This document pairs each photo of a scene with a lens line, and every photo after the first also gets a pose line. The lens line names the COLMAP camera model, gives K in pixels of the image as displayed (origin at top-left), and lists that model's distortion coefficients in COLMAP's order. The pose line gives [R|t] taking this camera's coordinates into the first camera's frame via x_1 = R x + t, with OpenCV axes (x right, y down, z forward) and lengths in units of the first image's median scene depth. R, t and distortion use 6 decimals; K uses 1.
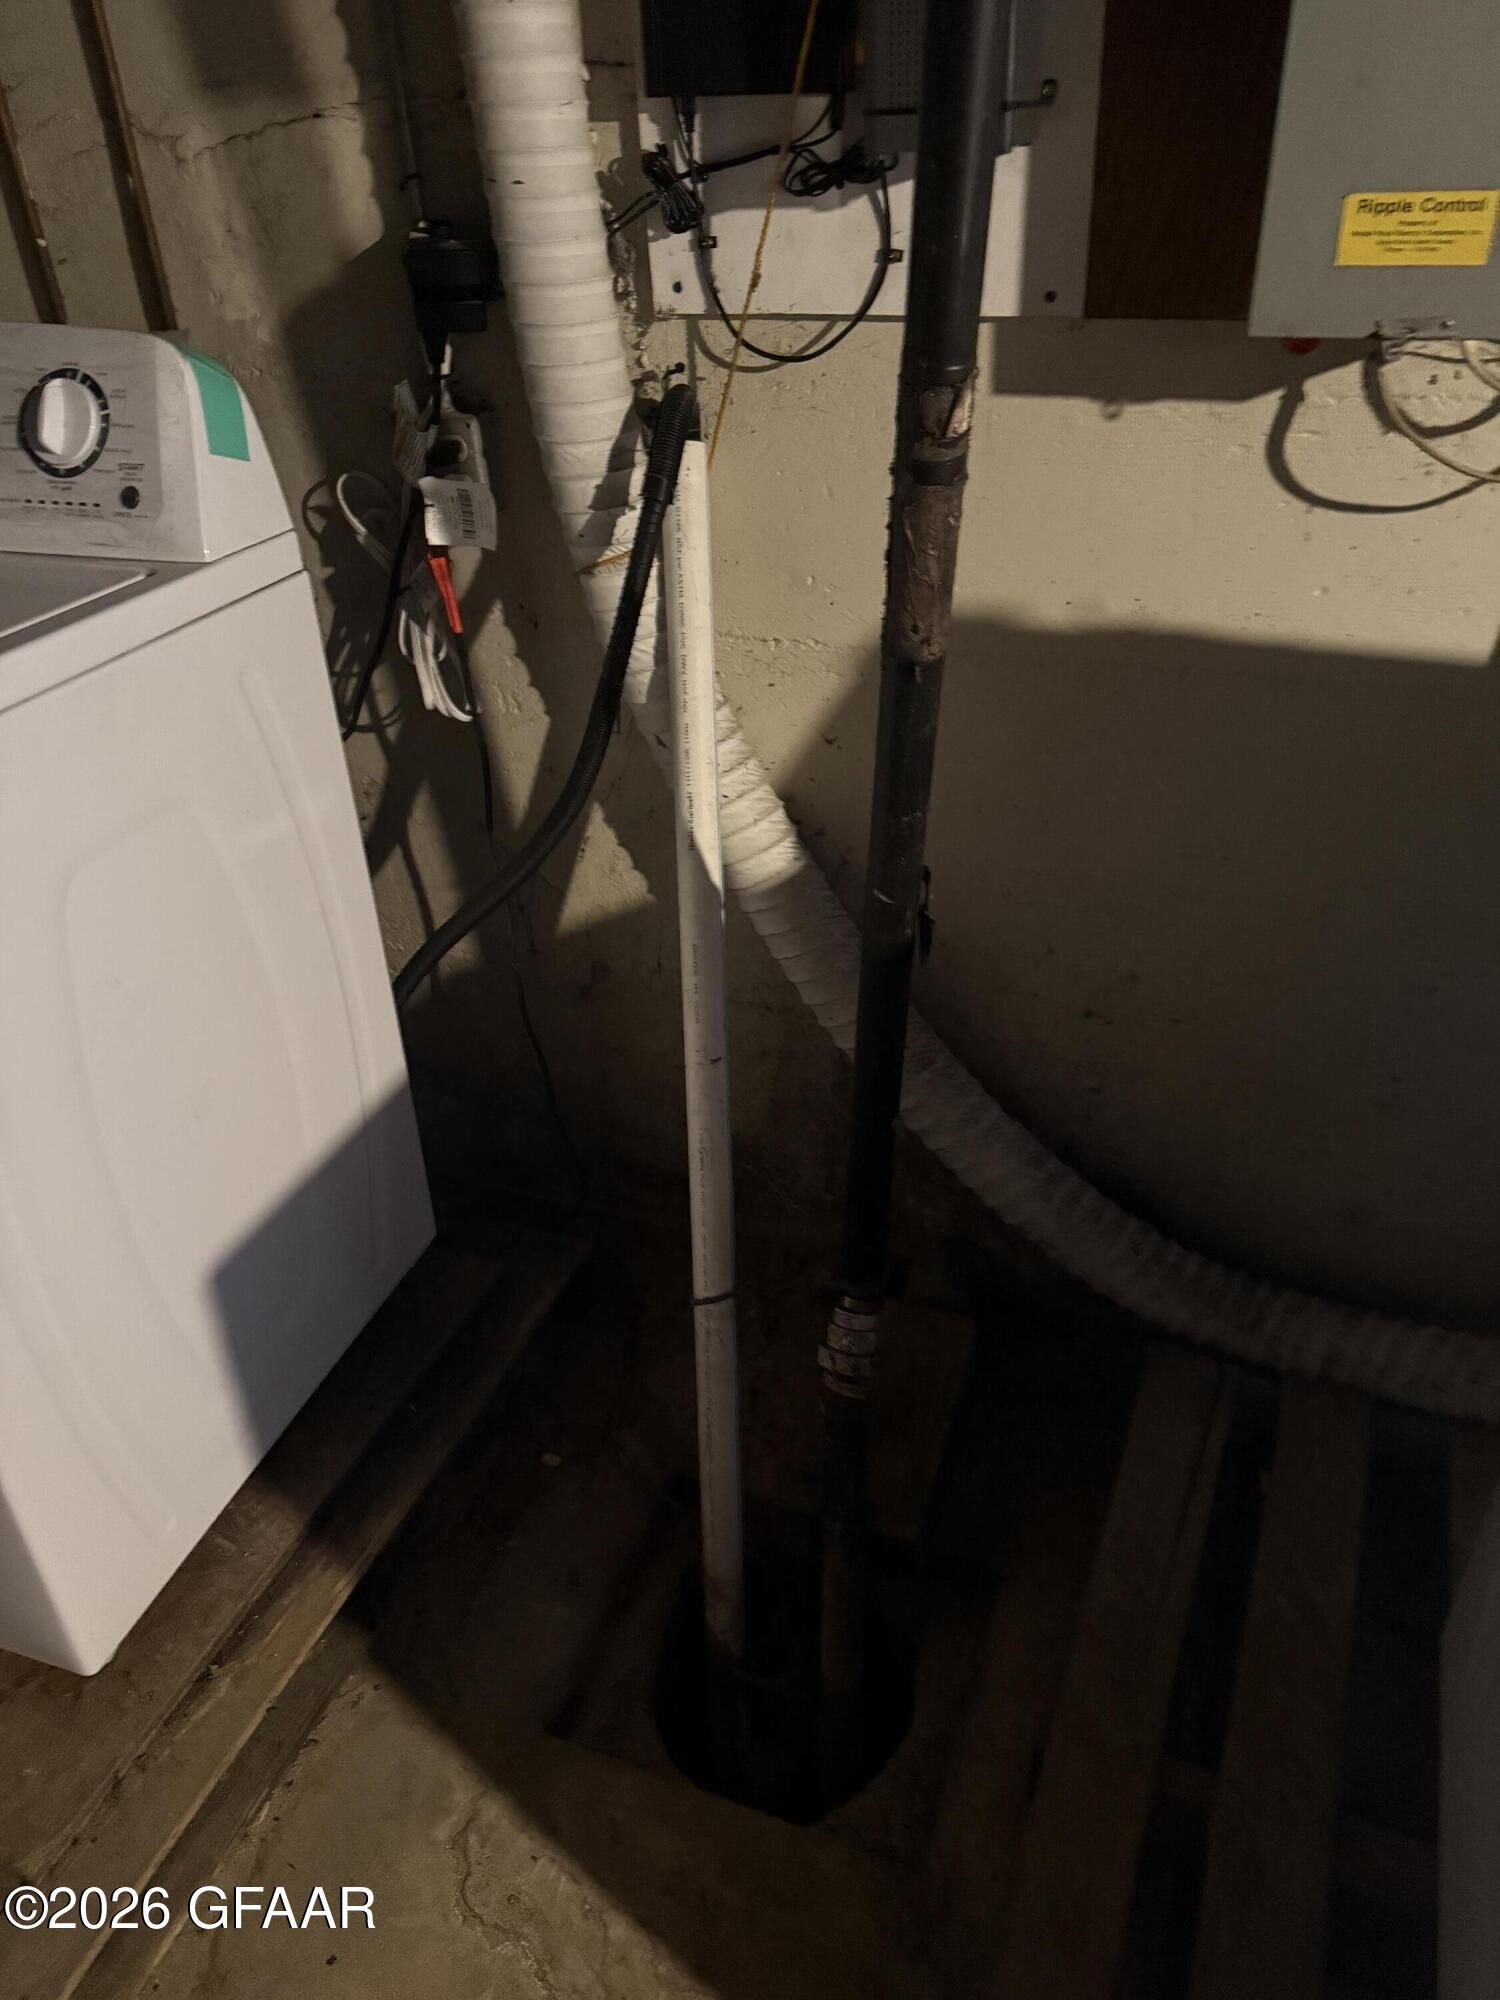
lens RADIAL K [[1413.4, 0, 750.0], [0, 1413.4, 1000.0], [0, 0, 1]] dist [-0.000971, -0.000760]
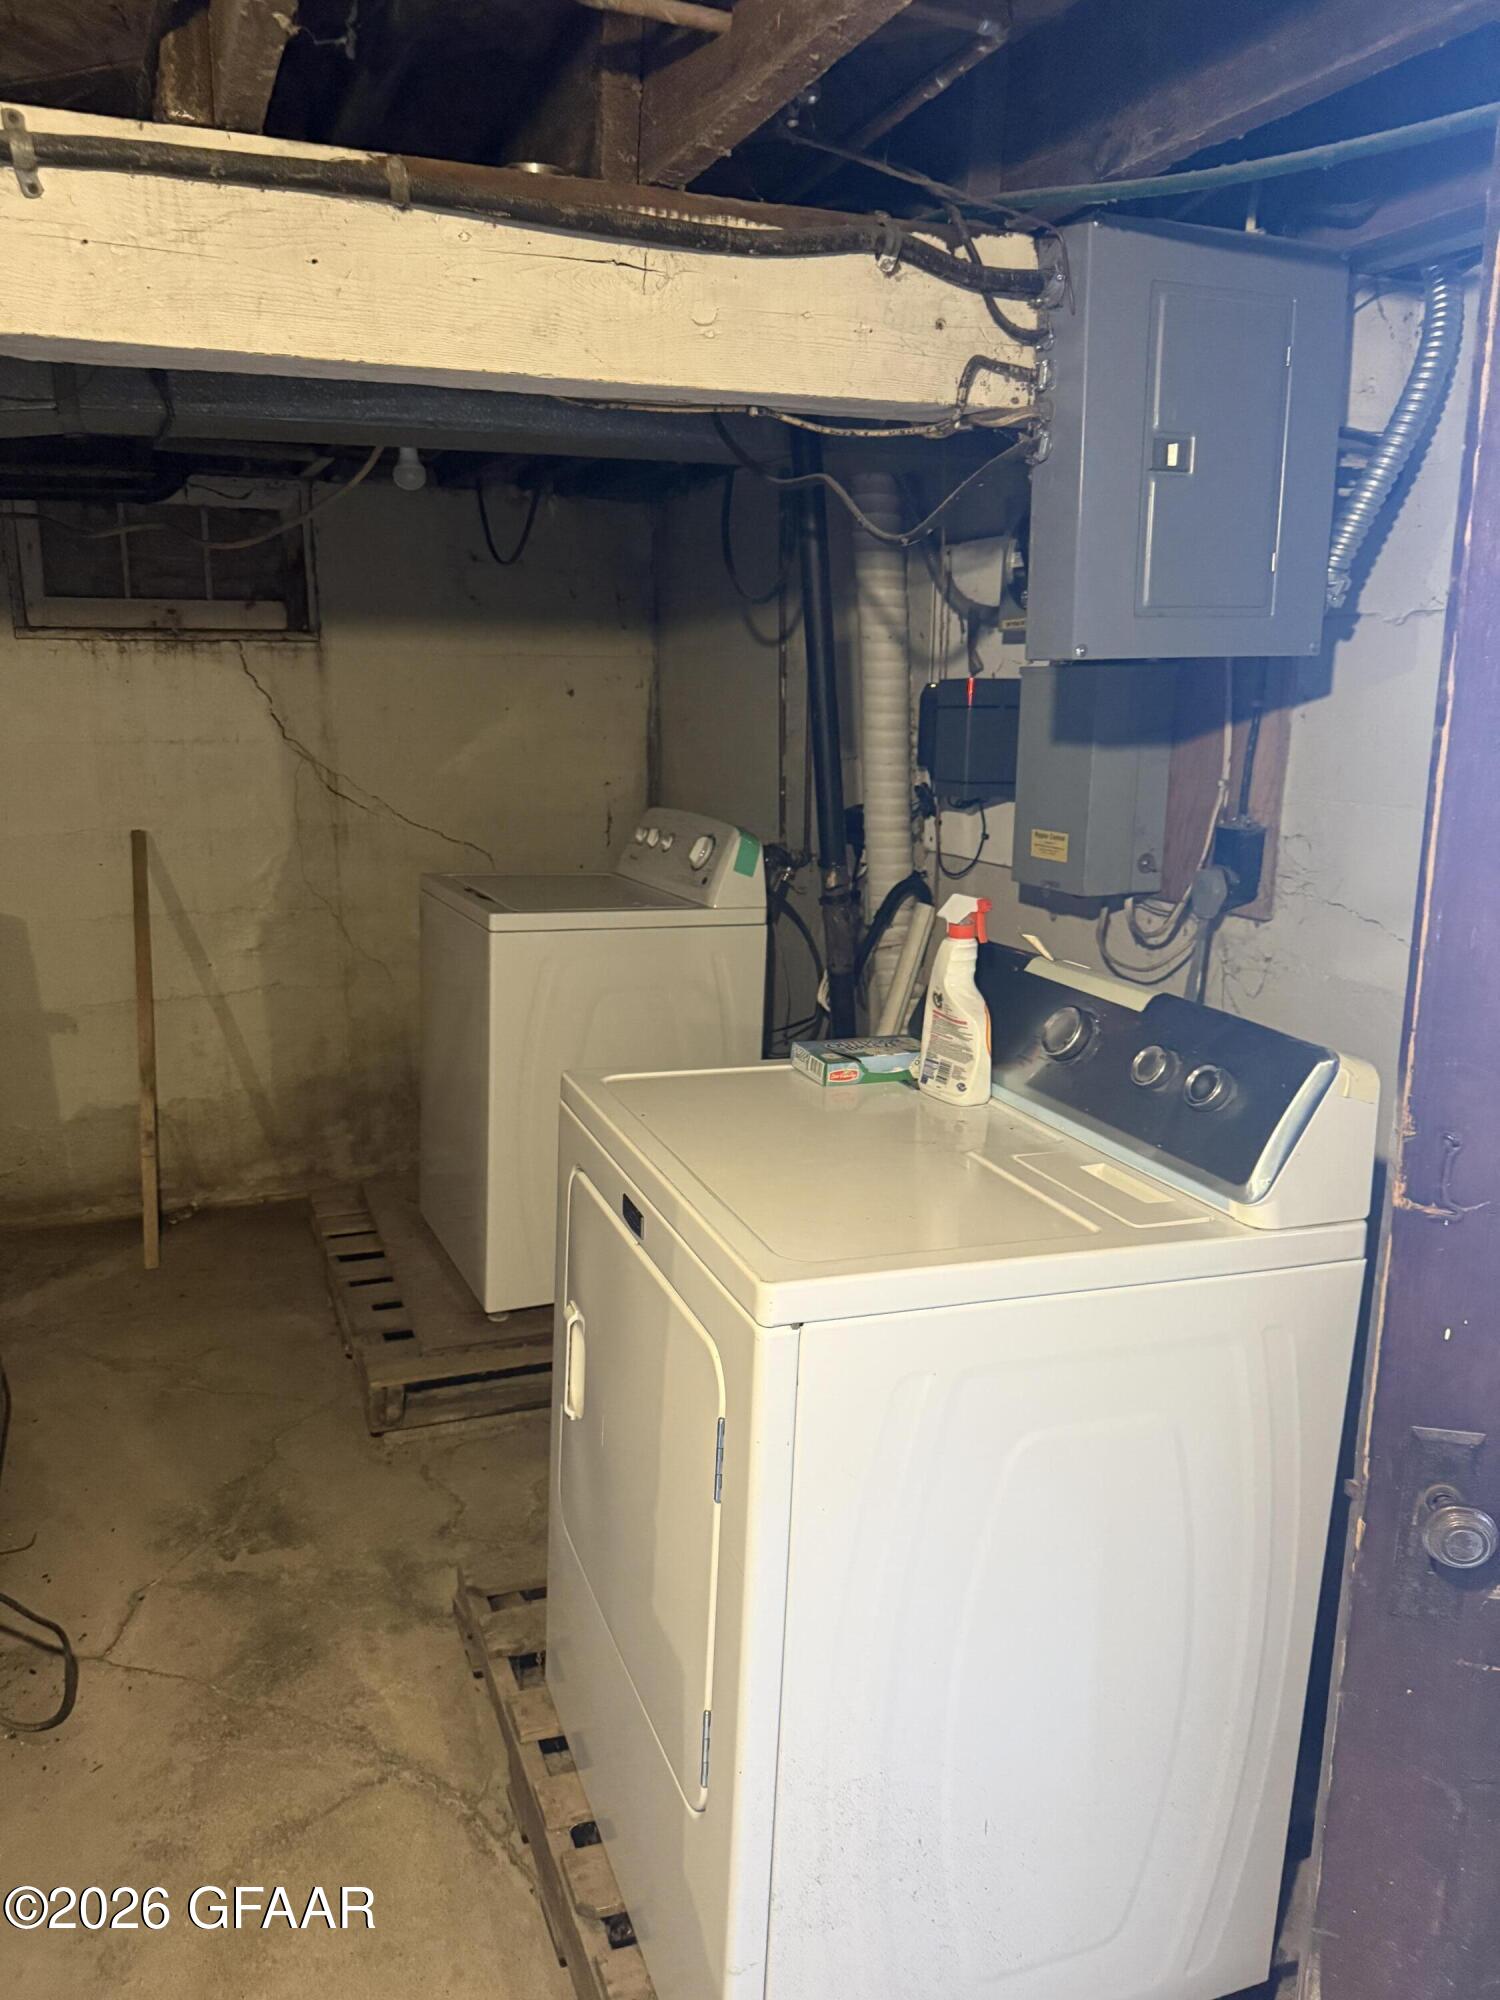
lens RADIAL K [[1413.4, 0, 750.0], [0, 1413.4, 1000.0], [0, 0, 1]] dist [-0.000971, -0.000760]
pose [[0.705679, 0.205020, -0.678221, 1.399794], [-0.428433, 0.885870, -0.177988, 0.258964], [0.564324, 0.416175, 0.712977, -0.692922]]
